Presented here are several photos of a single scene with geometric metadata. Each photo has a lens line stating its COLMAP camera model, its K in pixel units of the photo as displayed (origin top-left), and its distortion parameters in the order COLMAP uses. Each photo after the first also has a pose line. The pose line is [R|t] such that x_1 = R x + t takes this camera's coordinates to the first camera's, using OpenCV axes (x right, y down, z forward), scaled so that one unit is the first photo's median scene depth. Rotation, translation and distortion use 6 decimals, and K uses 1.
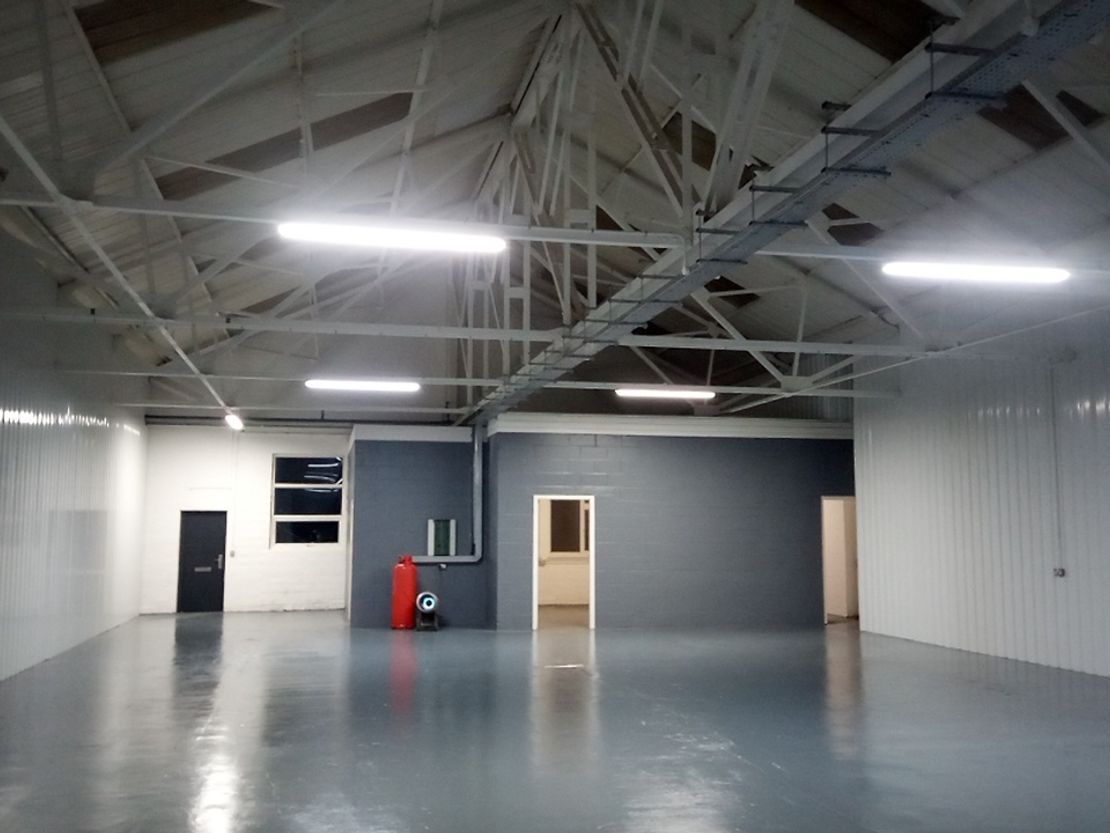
lens RADIAL K [[1039.1, 0, 561.9], [0, 1039.1, 420.7], [0, 0, 1]] dist [0.125620, -0.218532]
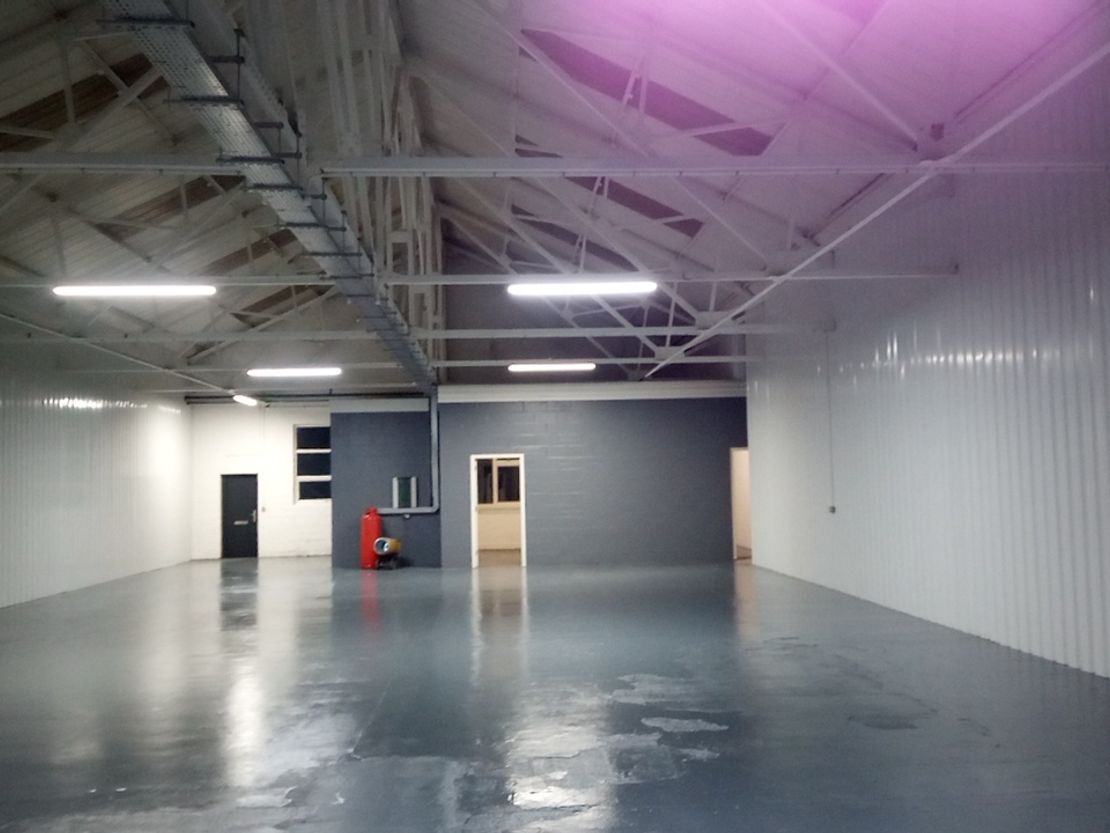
lens RADIAL K [[1039.1, 0, 561.9], [0, 1039.1, 420.7], [0, 0, 1]] dist [0.125620, -0.218532]
pose [[0.986481, -0.034033, -0.160303, 0.254692], [0.041367, 0.998234, 0.042636, -0.012893], [0.158569, -0.048691, 0.986147, -0.139797]]
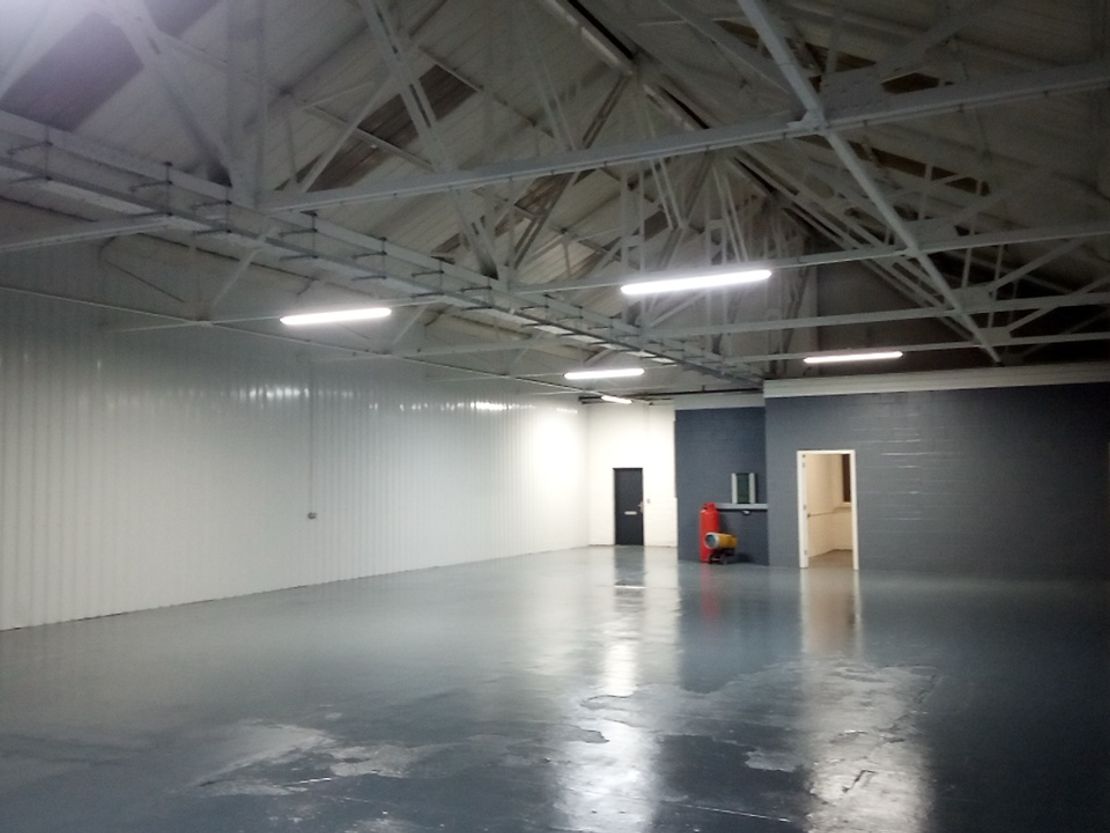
lens RADIAL K [[1039.1, 0, 561.9], [0, 1039.1, 420.7], [0, 0, 1]] dist [0.125620, -0.218532]
pose [[0.777021, -0.046738, -0.627737, 0.473119], [0.075047, 0.997005, 0.018663, -0.002373], [0.624985, -0.061611, 0.778202, -0.049457]]
